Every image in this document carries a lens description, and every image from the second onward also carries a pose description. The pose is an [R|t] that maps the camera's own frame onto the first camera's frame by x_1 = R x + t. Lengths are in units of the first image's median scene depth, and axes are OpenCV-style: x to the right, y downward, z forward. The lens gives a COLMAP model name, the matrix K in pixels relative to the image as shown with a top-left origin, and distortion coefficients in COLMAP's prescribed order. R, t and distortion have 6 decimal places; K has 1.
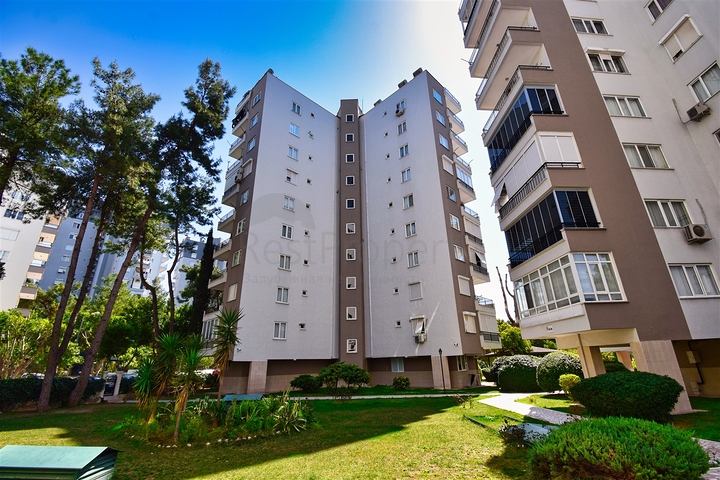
lens RADIAL K [[324.6, 0, 365.3], [0, 324.6, 236.8], [0, 0, 1]] dist [0.017291, -0.024904]
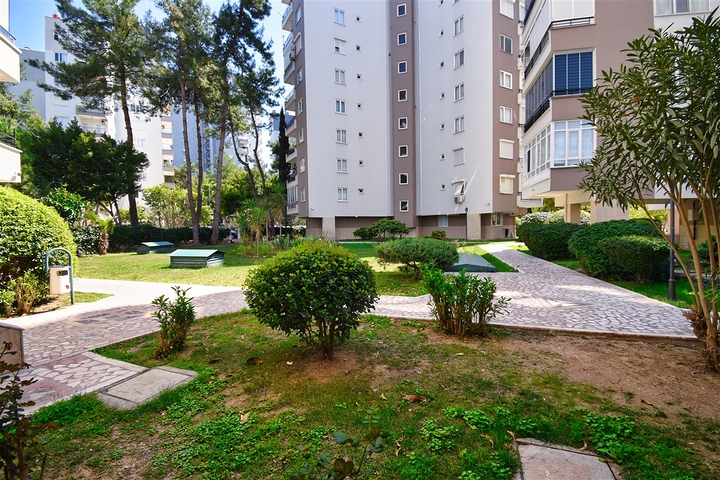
lens RADIAL K [[318.5, 0, 361.2], [0, 318.5, 243.5], [0, 0, 1]] dist [0.016574, -0.023248]
pose [[0.961980, 0.024075, -0.272057, 0.138596], [0.093633, 0.906672, 0.411313, -0.035887], [0.256569, -0.421149, 0.869946, -0.118254]]
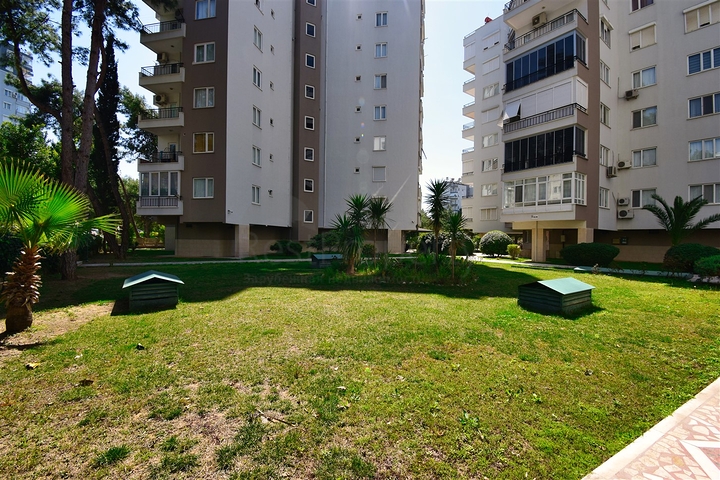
lens RADIAL K [[327.4, 0, 361.8], [0, 327.4, 242.1], [0, 0, 1]] dist [0.019307, -0.026242]
pose [[0.832223, 0.030255, 0.553615, -0.508031], [-0.235787, 0.923031, 0.304004, 0.057091], [-0.501806, -0.383534, 0.775301, 0.077029]]
